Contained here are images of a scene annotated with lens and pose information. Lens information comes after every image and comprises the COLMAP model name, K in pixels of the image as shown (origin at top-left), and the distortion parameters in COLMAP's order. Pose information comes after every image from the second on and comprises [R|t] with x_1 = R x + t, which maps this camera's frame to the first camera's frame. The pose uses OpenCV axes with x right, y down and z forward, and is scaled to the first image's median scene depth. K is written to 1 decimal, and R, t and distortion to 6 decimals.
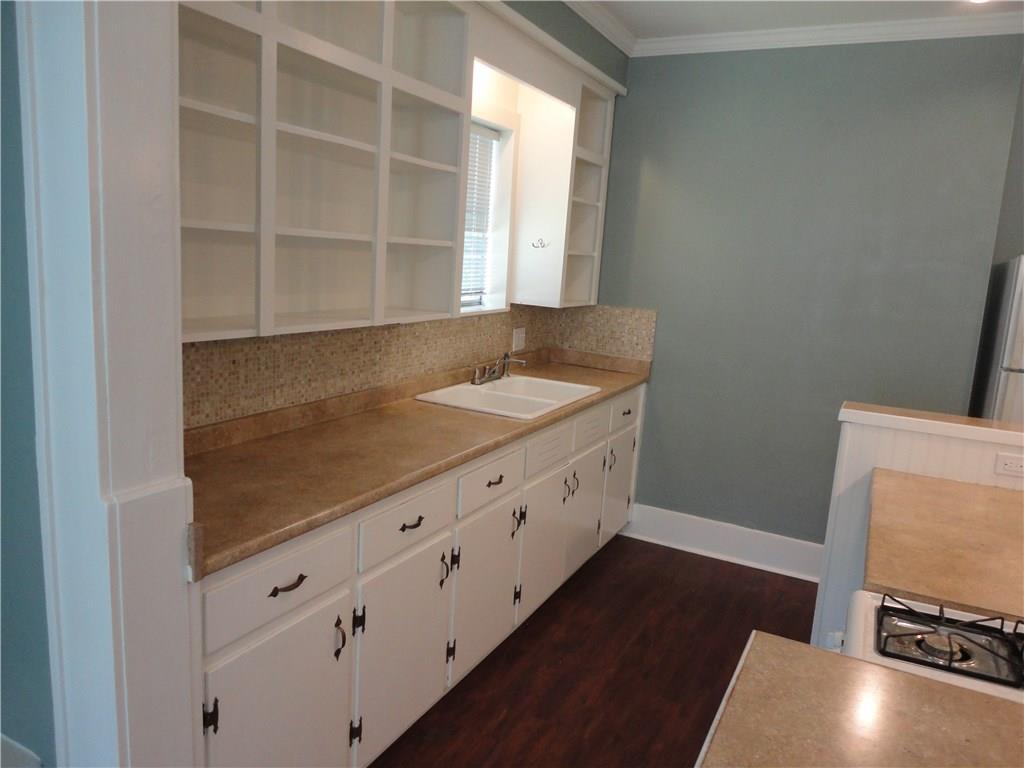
lens RADIAL K [[744.9, 0, 510.2], [0, 744.9, 379.5], [0, 0, 1]] dist [-0.008864, 0.006841]
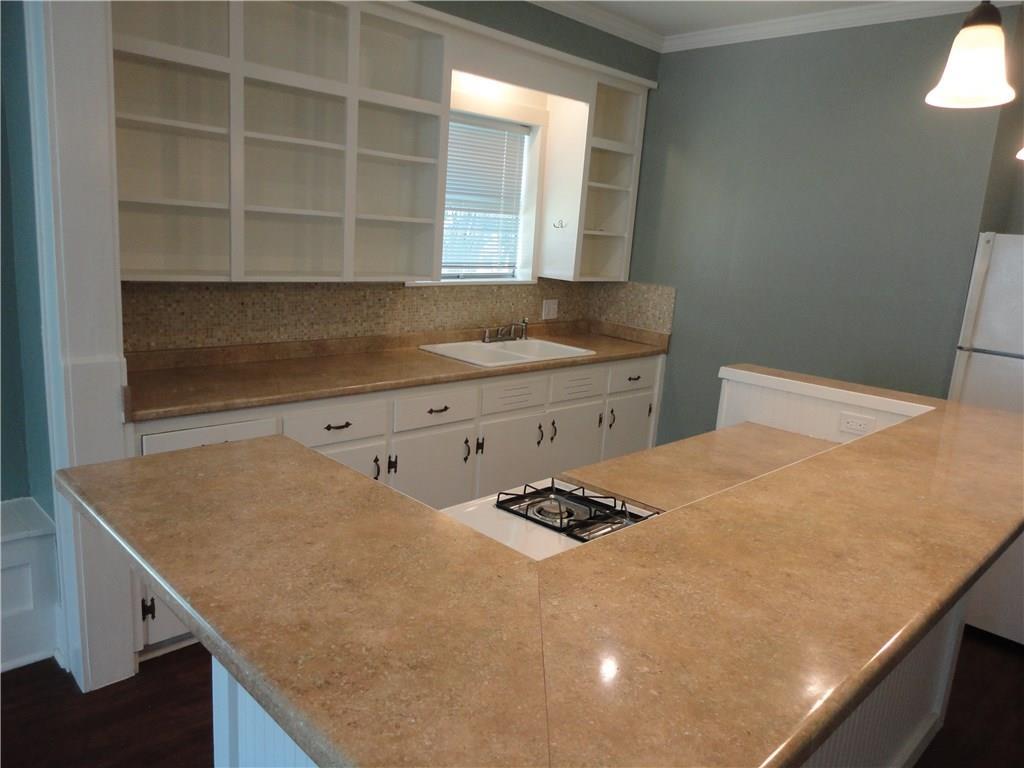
lens RADIAL K [[744.9, 0, 510.2], [0, 744.9, 379.5], [0, 0, 1]] dist [-0.008864, 0.006841]
pose [[0.950646, 0.062567, -0.303903, 0.393409], [-0.059983, 0.998040, 0.017841, 0.046399], [0.304424, 0.001268, 0.952536, -0.128700]]
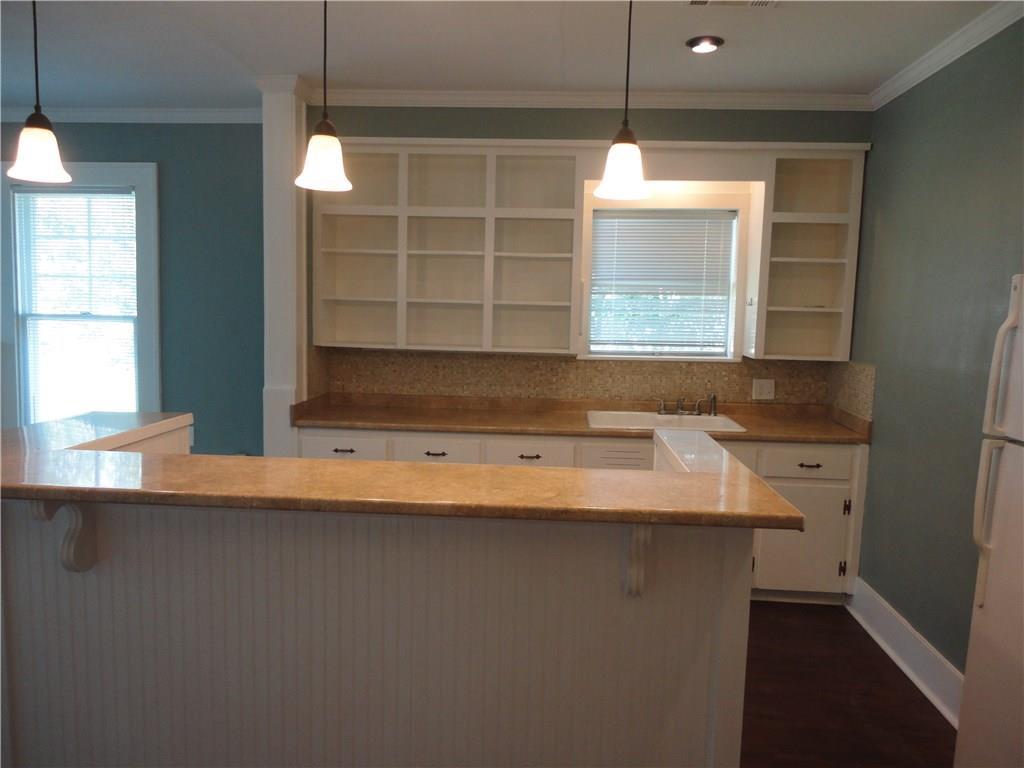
lens RADIAL K [[744.9, 0, 510.2], [0, 744.9, 379.5], [0, 0, 1]] dist [-0.008864, 0.006841]
pose [[0.397971, 0.040600, -0.916499, 1.117729], [-0.154301, 0.987750, -0.023245, 0.018968], [0.904329, 0.150668, 0.399360, 0.284426]]
